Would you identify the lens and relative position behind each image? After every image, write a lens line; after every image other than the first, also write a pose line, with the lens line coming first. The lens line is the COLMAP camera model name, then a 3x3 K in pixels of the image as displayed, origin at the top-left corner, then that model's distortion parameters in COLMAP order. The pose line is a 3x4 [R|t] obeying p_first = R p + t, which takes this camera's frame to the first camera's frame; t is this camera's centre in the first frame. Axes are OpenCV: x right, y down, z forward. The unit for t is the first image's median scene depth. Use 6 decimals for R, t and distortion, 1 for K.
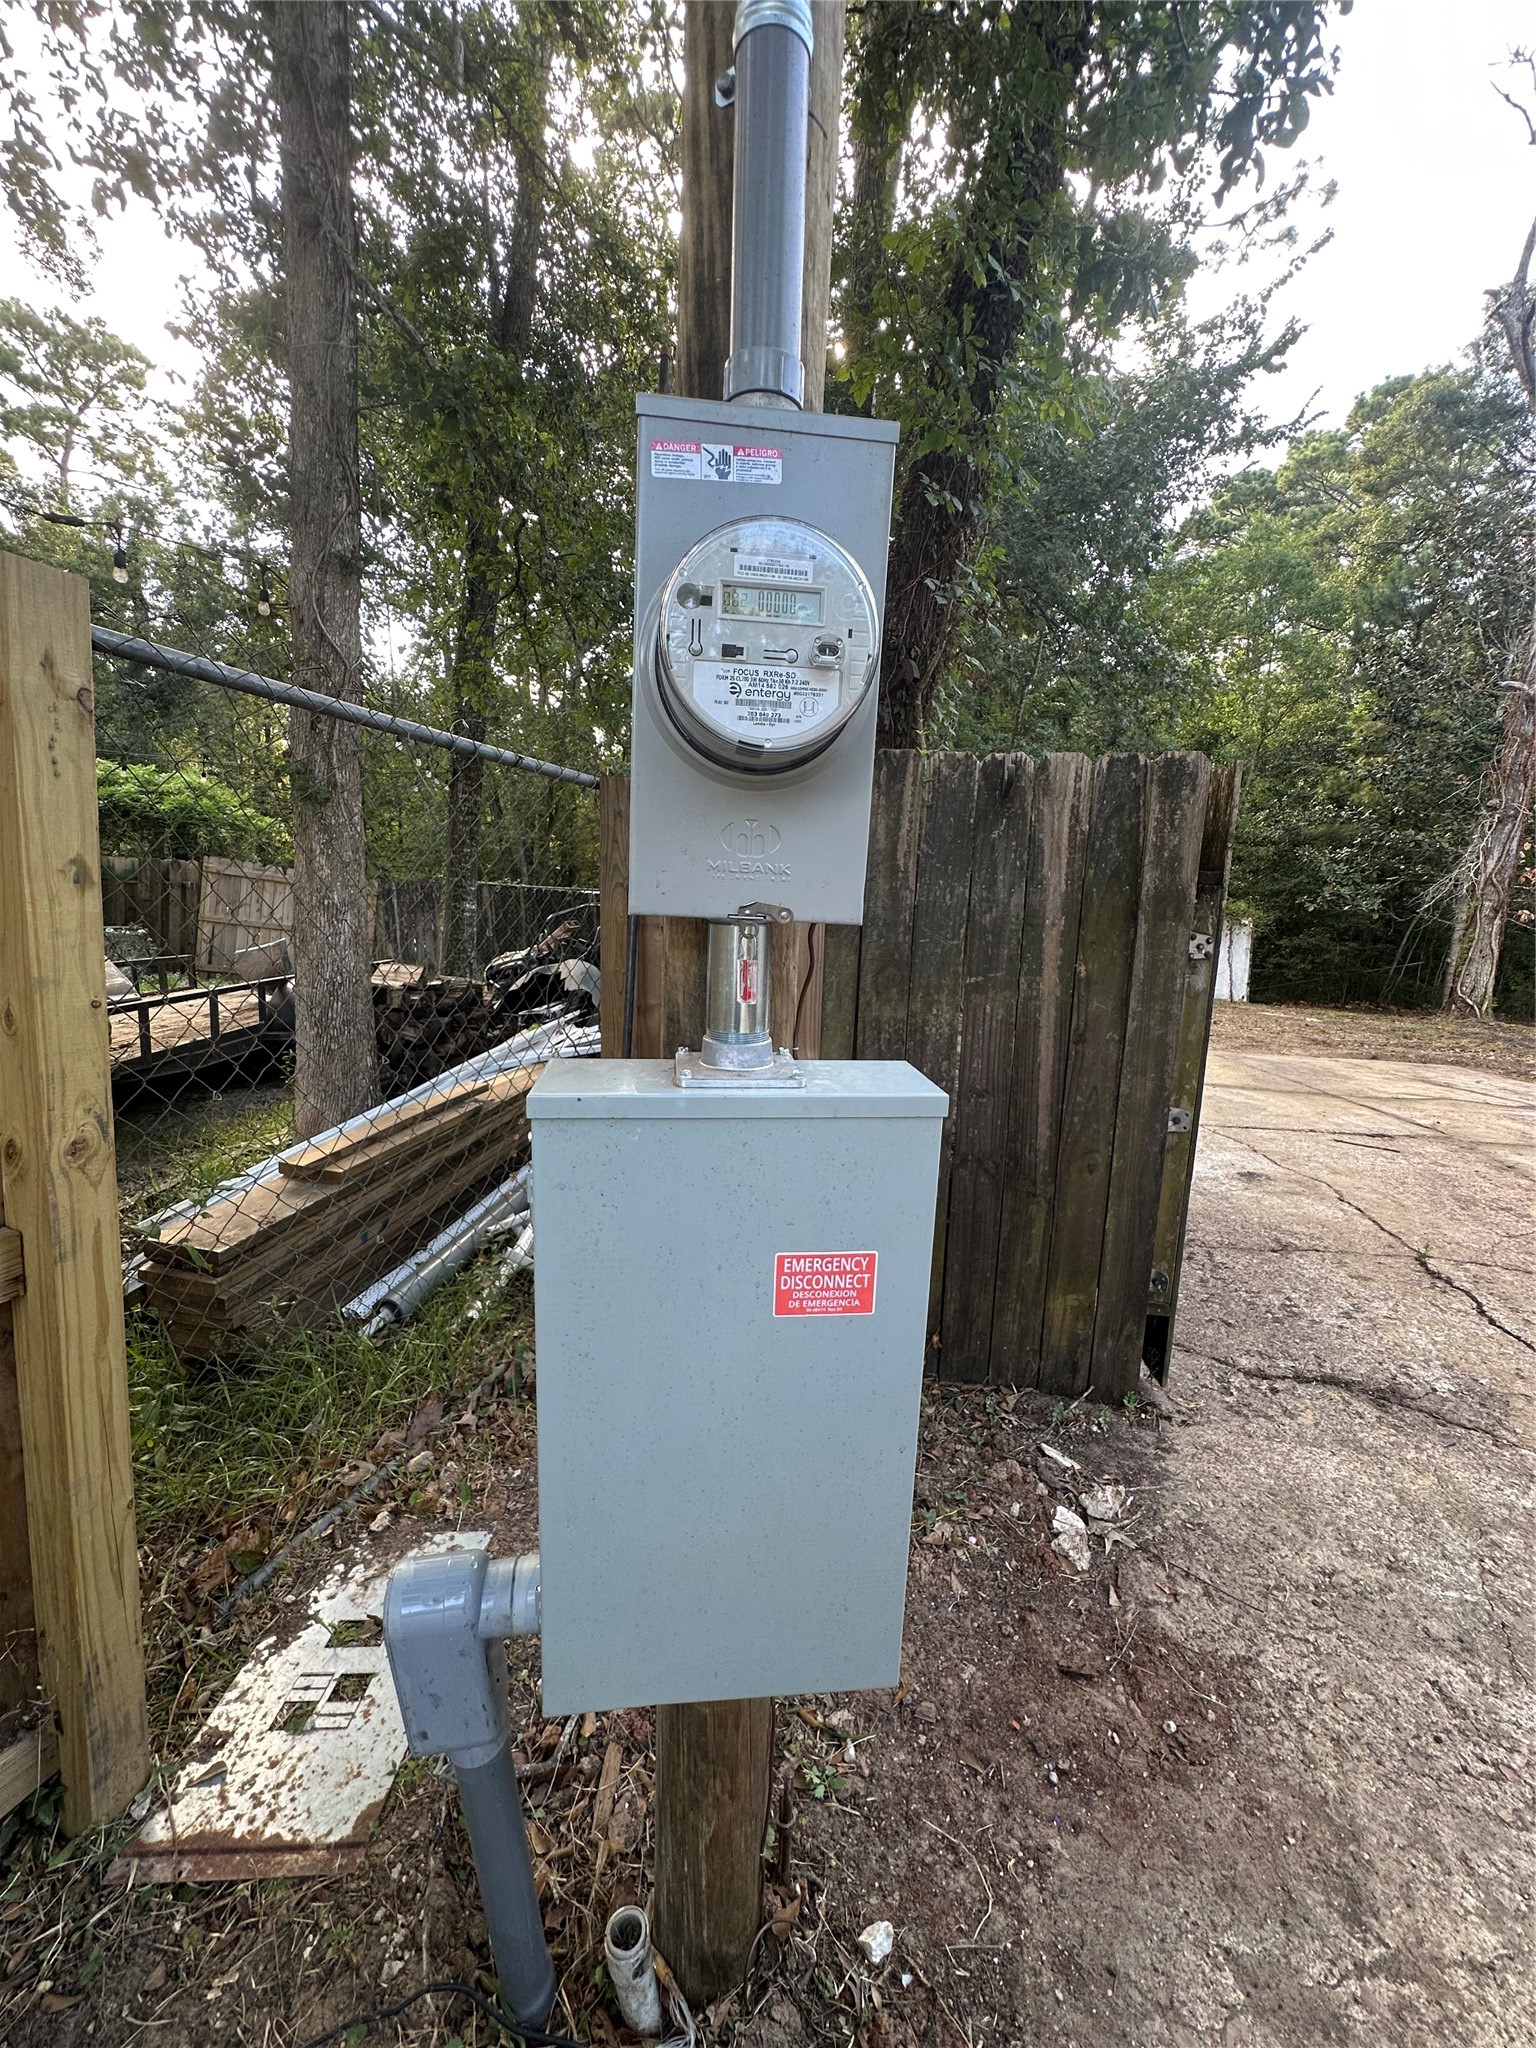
lens RADIAL K [[822.3, 0, 764.1], [0, 822.3, 1022.5], [0, 0, 1]] dist [-0.001361, -0.000123]
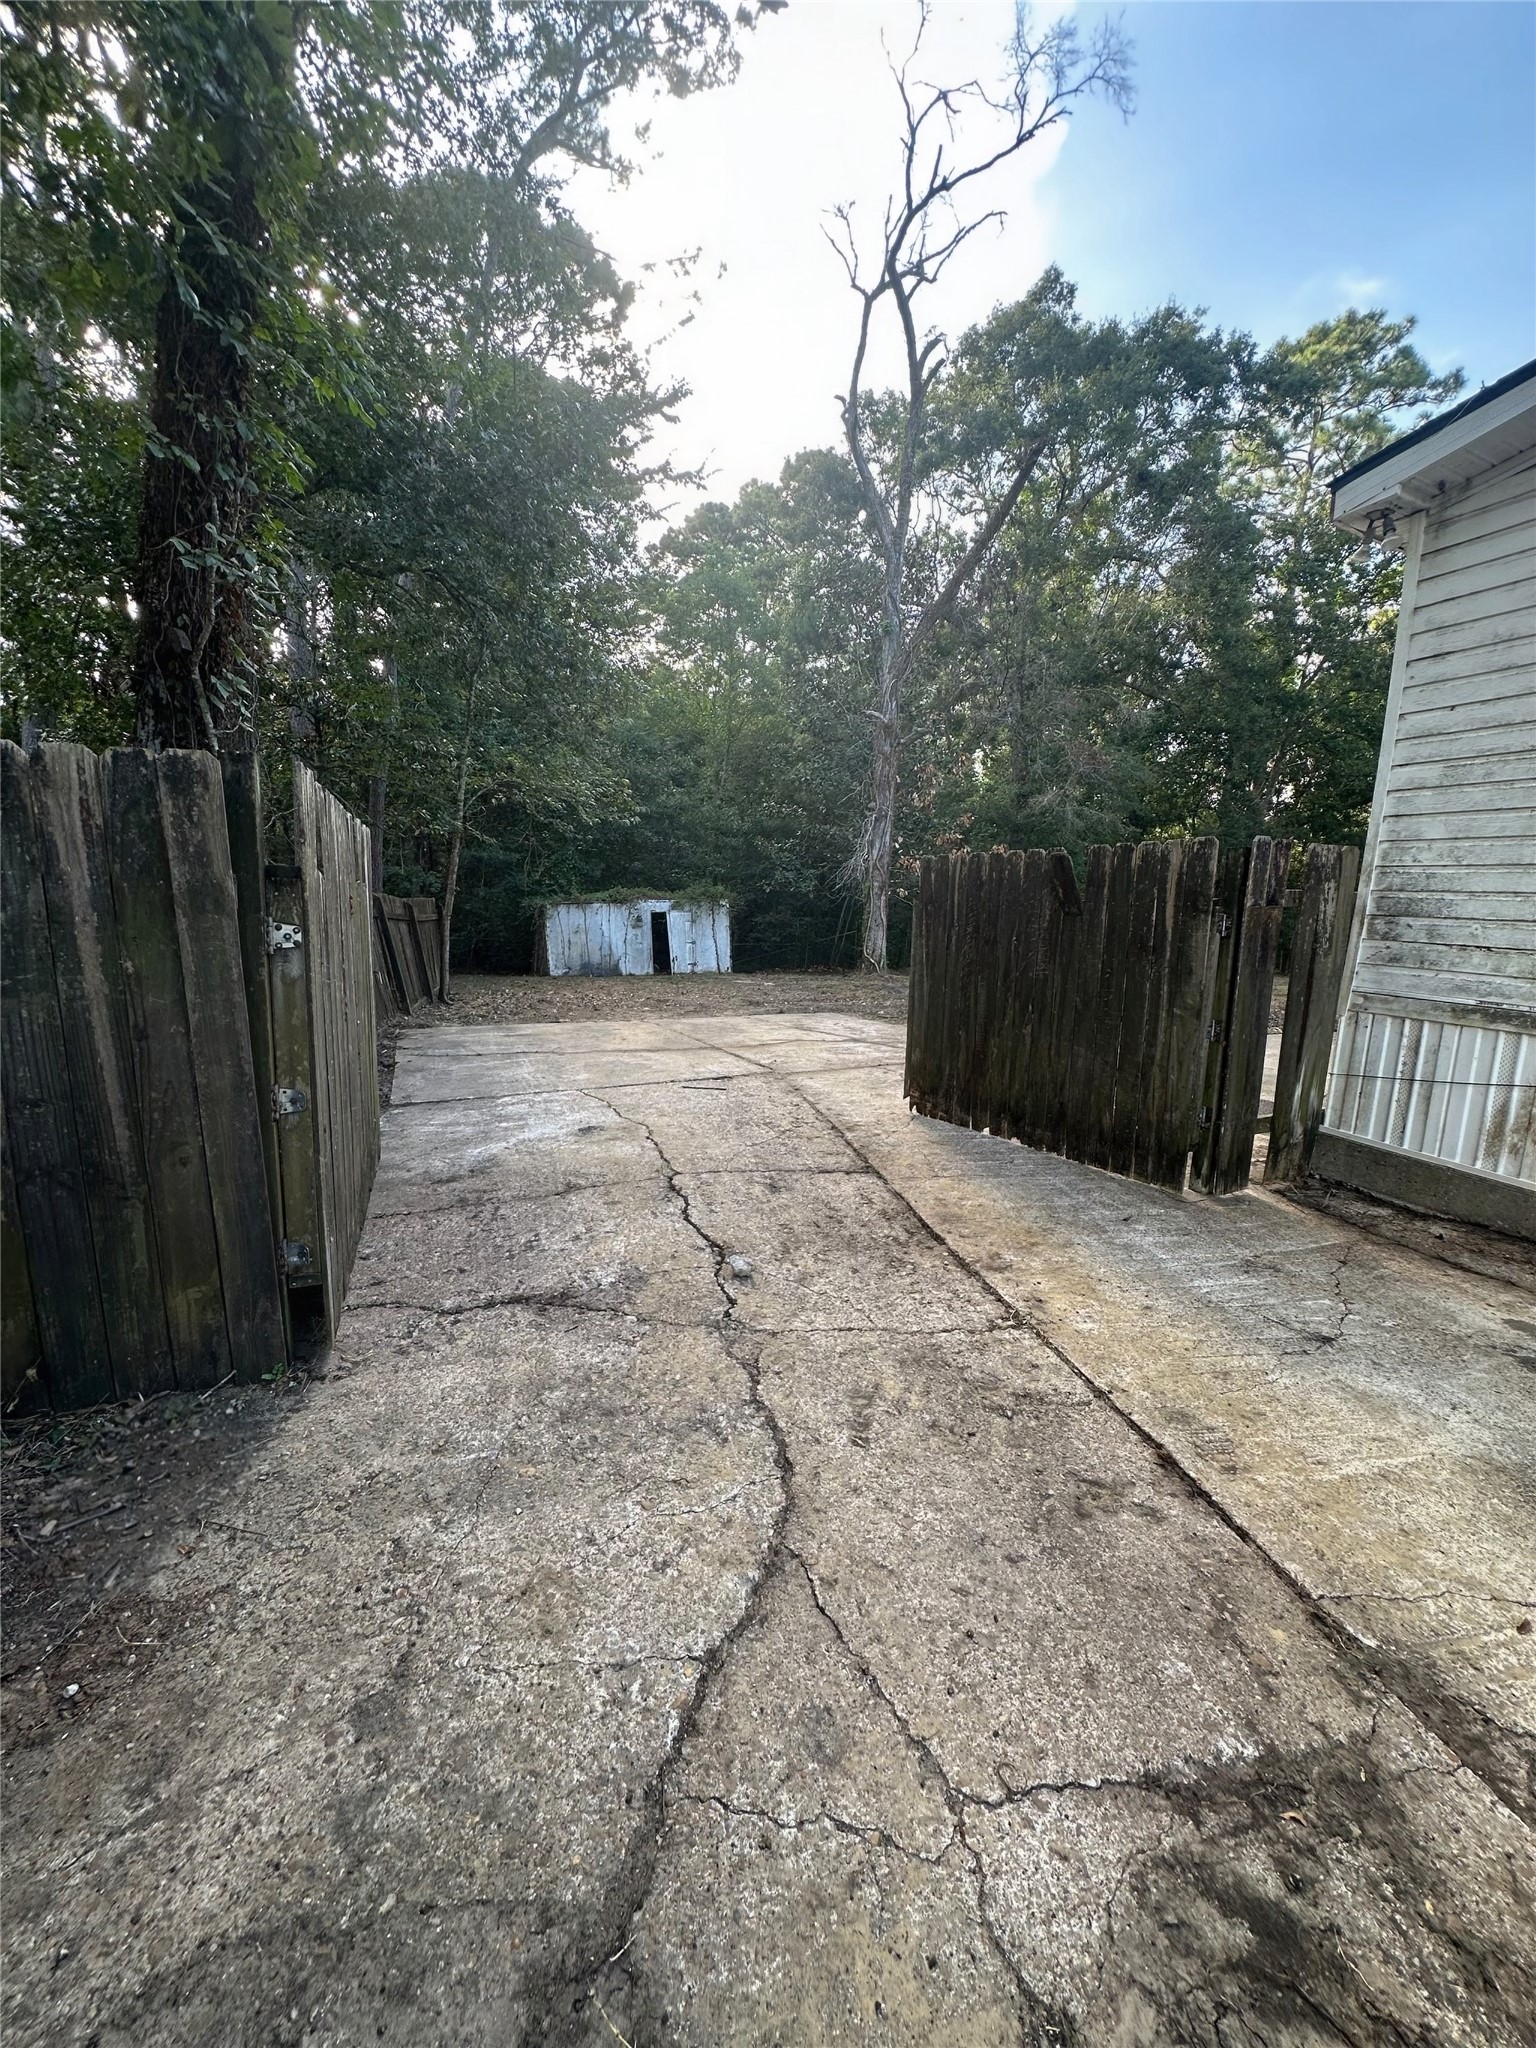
lens RADIAL K [[820.1, 0, 768.0], [0, 820.1, 1024.0], [0, 0, 1]] dist [0.001095, 0.000295]
pose [[0.864463, -0.099584, 0.492733, 0.364574], [0.090754, 0.994993, 0.041872, 0.022244], [-0.494436, 0.008521, 0.869172, -0.155738]]
